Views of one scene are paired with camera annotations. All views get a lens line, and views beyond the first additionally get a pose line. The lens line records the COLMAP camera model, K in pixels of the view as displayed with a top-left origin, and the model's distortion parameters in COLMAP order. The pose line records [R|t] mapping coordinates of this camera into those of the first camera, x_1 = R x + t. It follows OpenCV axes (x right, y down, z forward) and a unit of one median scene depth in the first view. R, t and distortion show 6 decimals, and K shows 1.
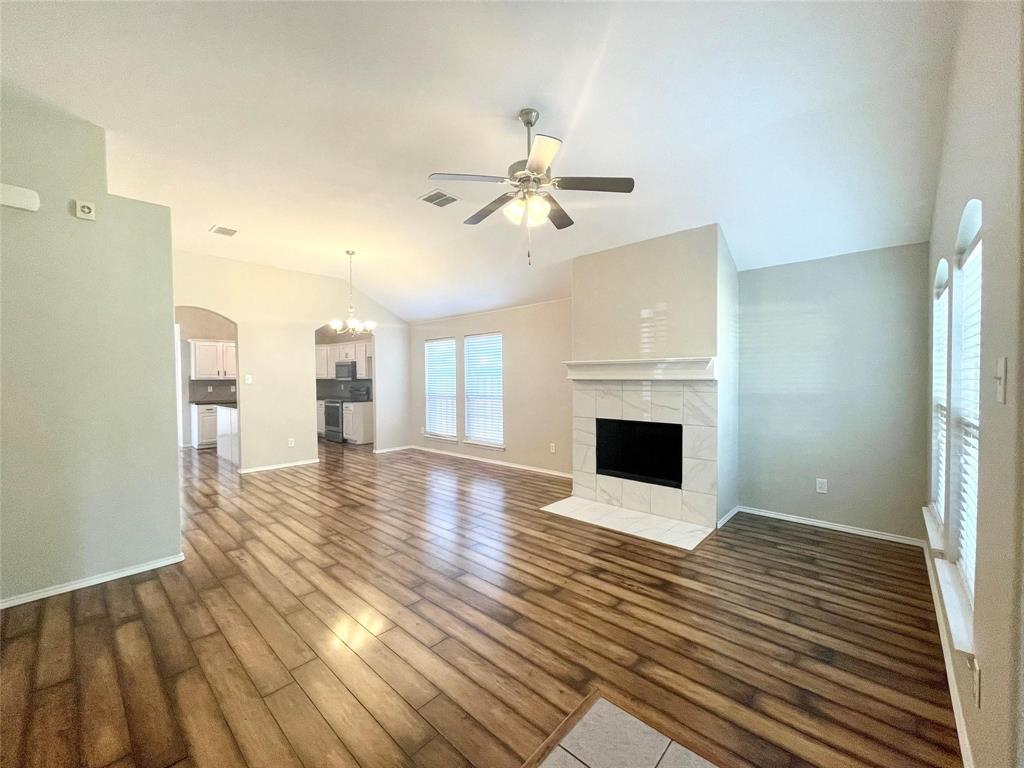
lens RADIAL K [[414.0, 0, 511.9], [0, 414.0, 386.1], [0, 0, 1]] dist [-0.003211, 0.001026]
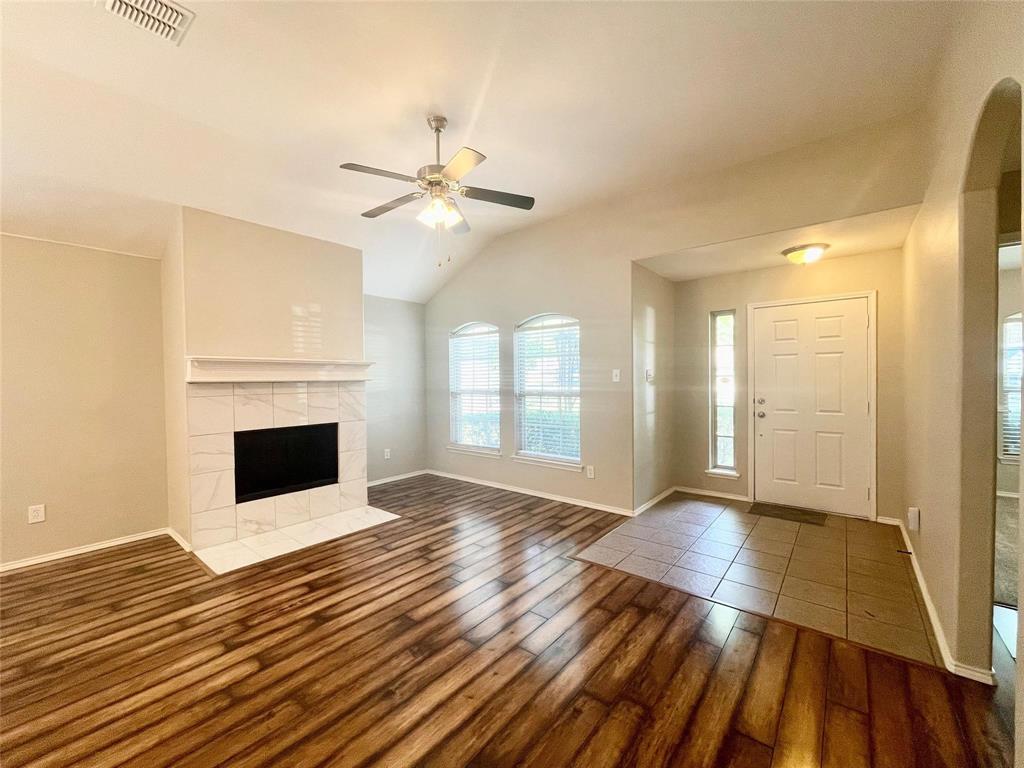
lens RADIAL K [[414.0, 0, 510.6], [0, 414.0, 384.9], [0, 0, 1]] dist [-0.003211, 0.001026]
pose [[-0.059578, -0.005659, 0.998208, -0.601522], [0.034425, 0.999377, 0.007720, 0.001982], [-0.997630, 0.034823, -0.059346, 0.536288]]
